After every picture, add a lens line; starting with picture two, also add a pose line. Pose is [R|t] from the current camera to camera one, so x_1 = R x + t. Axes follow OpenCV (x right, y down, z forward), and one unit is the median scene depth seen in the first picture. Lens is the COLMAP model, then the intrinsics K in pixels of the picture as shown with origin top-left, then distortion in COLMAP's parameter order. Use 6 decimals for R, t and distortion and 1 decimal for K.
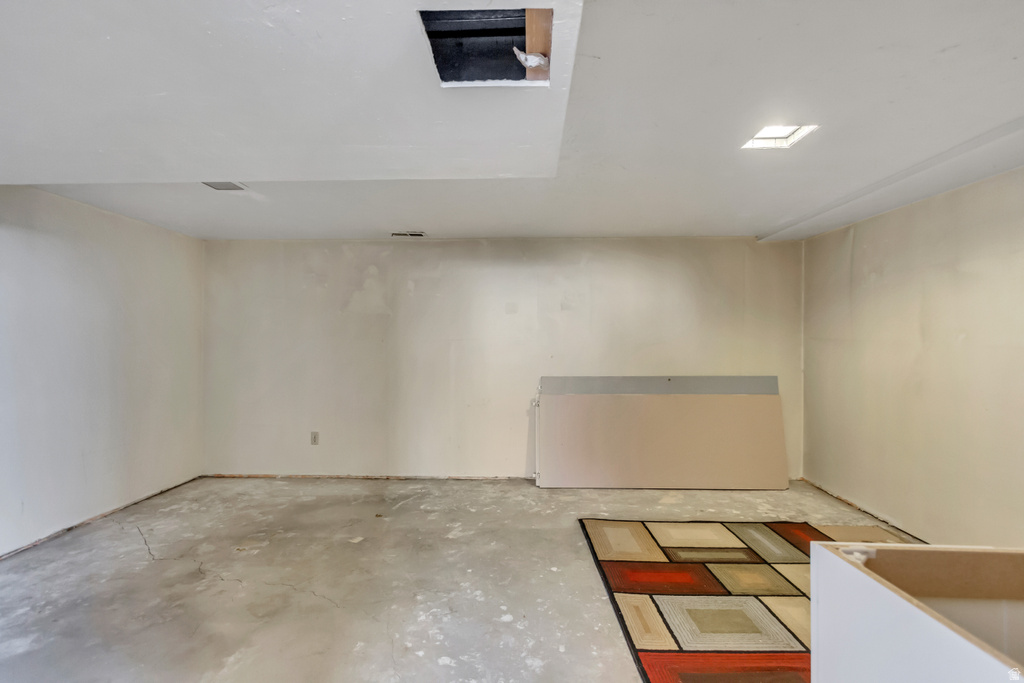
lens RADIAL K [[465.7, 0, 512.0], [0, 465.7, 341.5], [0, 0, 1]] dist [0.001573, 0.000143]
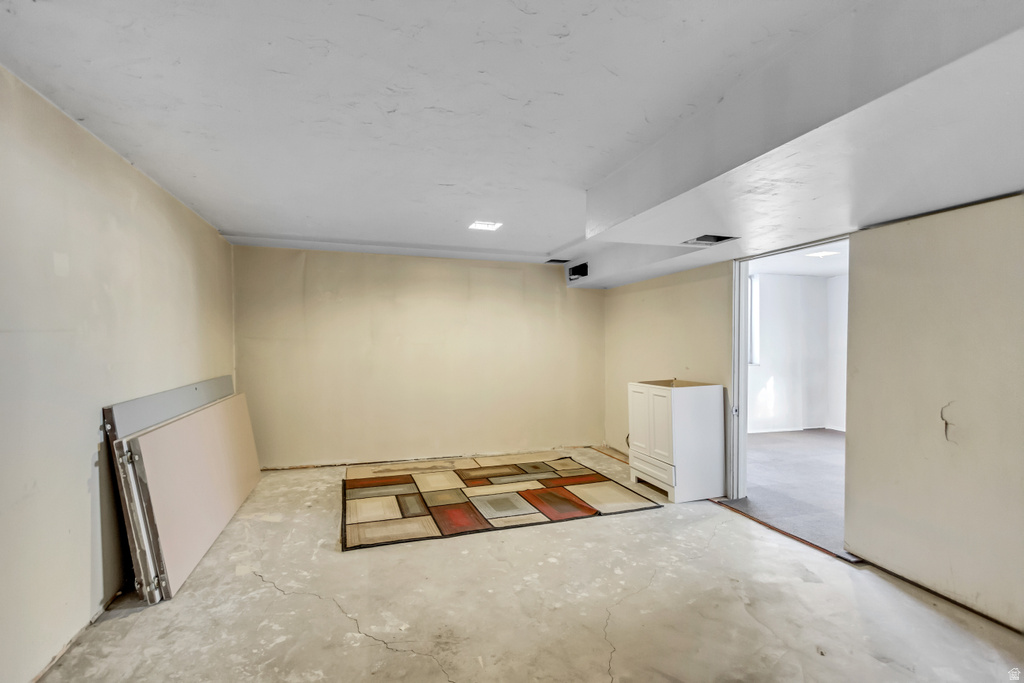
lens RADIAL K [[465.7, 0, 512.0], [0, 465.7, 341.5], [0, 0, 1]] dist [0.001573, 0.000143]
pose [[-0.322138, -0.001764, 0.946691, -0.689649], [-0.000256, 0.999998, 0.001777, -0.000526], [-0.946693, 0.000330, -0.322138, 0.890987]]
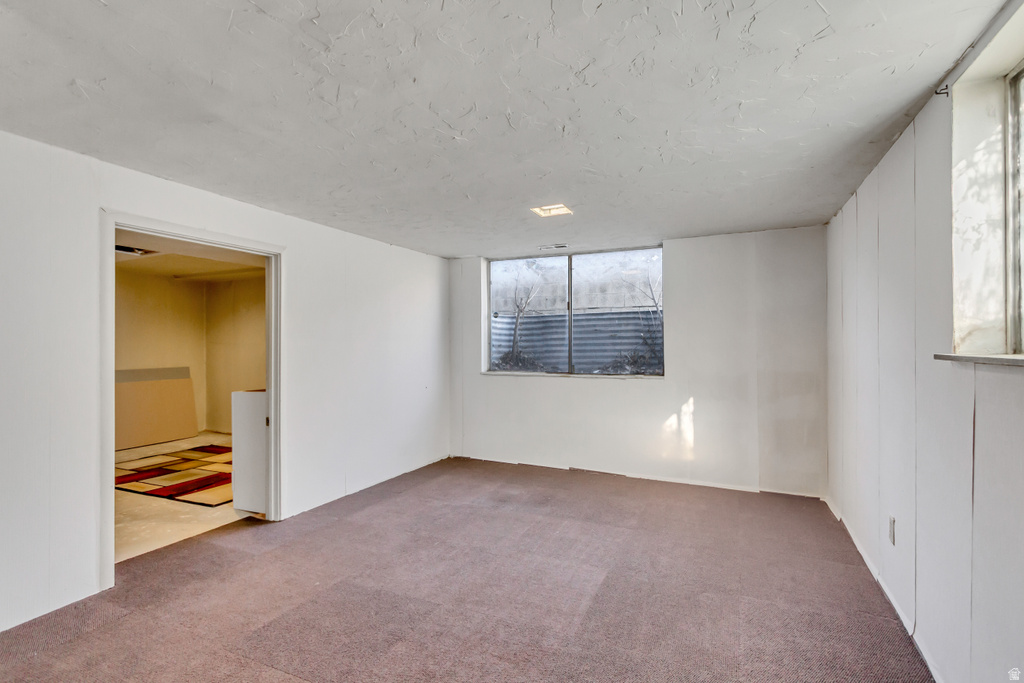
lens RADIAL K [[476.6, 0, 513.6], [0, 476.6, 336.4], [0, 0, 1]] dist [-0.000974, -0.000533]
pose [[0.399500, -0.006886, 0.916708, -0.558506], [0.011215, 0.999934, 0.002624, -0.022648], [-0.916665, 0.009233, 0.399550, -0.770551]]
